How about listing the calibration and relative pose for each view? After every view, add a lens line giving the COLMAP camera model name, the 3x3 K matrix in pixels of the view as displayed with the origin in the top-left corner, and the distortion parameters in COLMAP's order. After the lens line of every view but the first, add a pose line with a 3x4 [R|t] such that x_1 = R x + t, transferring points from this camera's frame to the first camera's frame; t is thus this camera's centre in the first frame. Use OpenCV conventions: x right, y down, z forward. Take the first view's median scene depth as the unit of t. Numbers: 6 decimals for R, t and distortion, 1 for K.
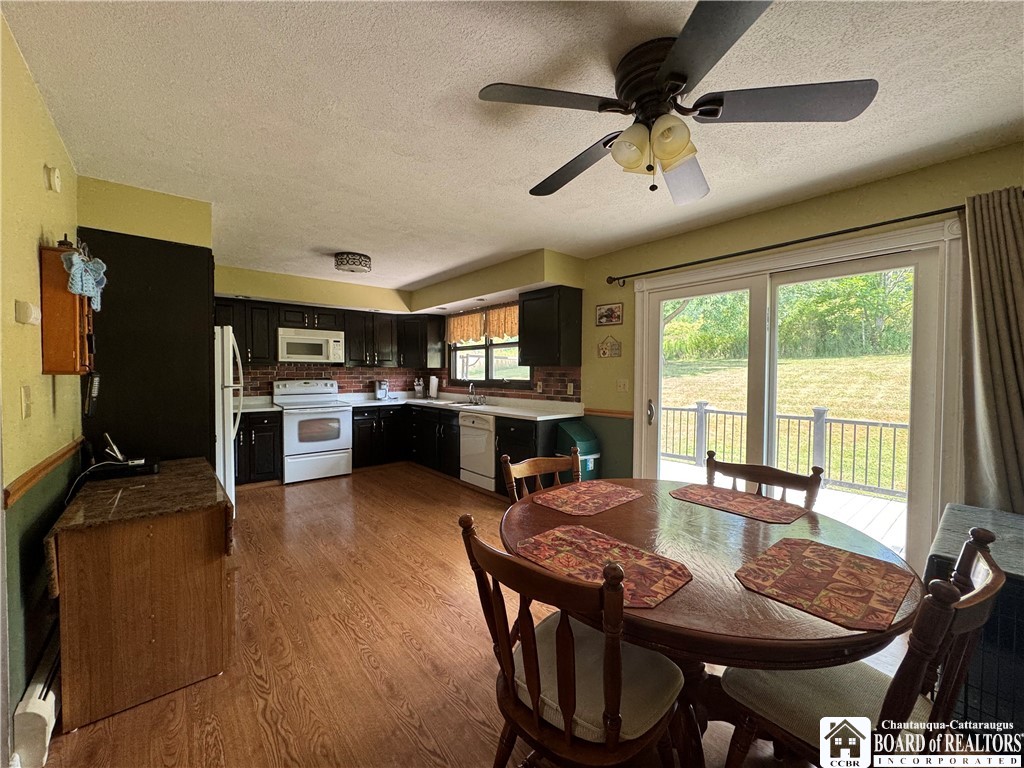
lens RADIAL K [[408.0, 0, 512.3], [0, 408.0, 383.4], [0, 0, 1]] dist [-0.003330, 0.000125]
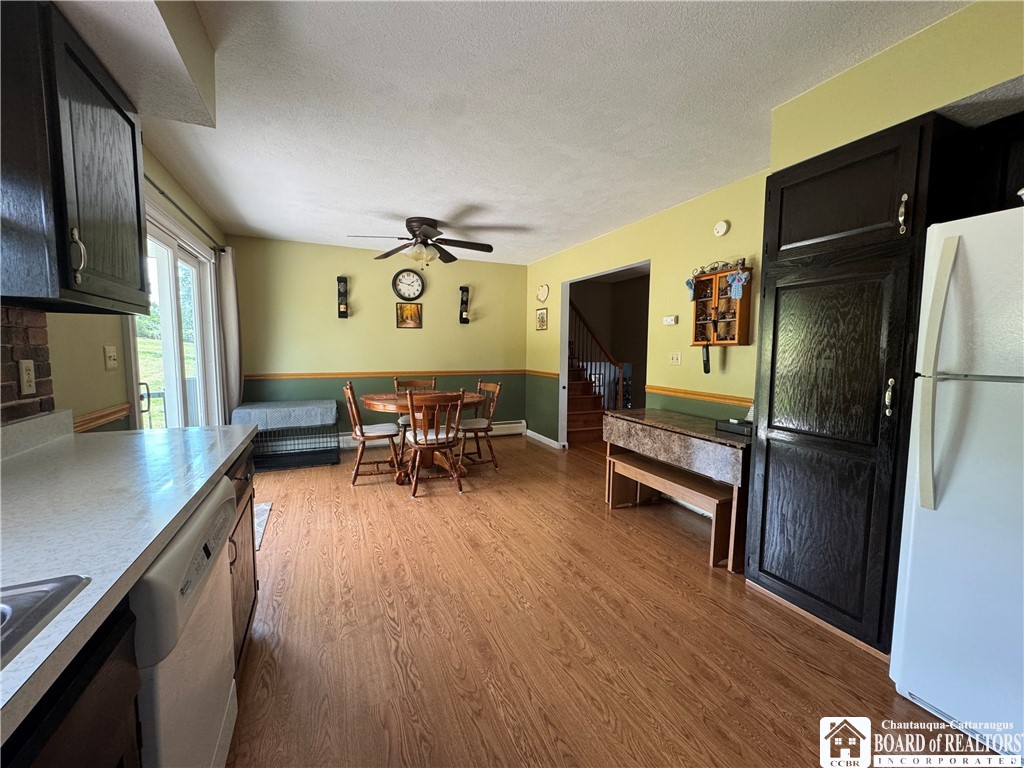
lens RADIAL K [[408.0, 0, 511.8], [0, 408.0, 382.1], [0, 0, 1]] dist [-0.003330, 0.000125]
pose [[-0.962879, -0.037808, 0.267272, -0.356819], [-0.009797, 0.994385, 0.105372, -0.022498], [-0.269755, 0.098842, -0.957843, 1.341859]]
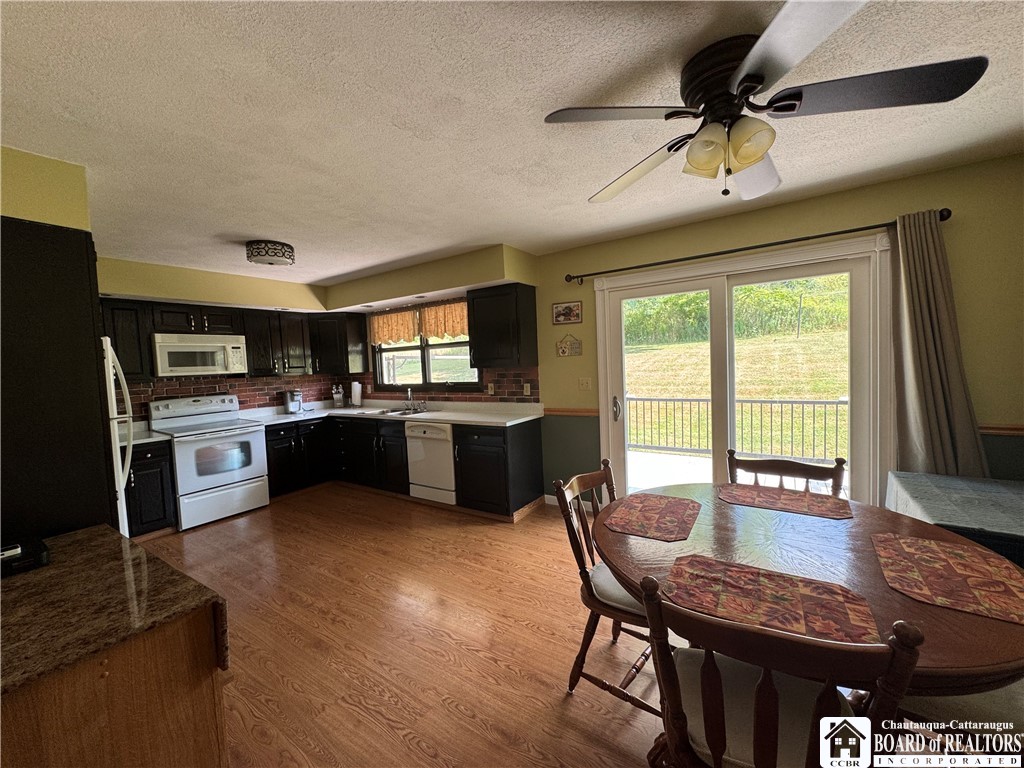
lens RADIAL K [[408.0, 0, 512.1], [0, 408.0, 383.6], [0, 0, 1]] dist [-0.003330, 0.000125]
pose [[0.960903, -0.060532, 0.270187, -0.170962], [0.054906, 0.998089, 0.028340, -0.033289], [-0.271386, -0.012397, 0.962391, 0.081784]]
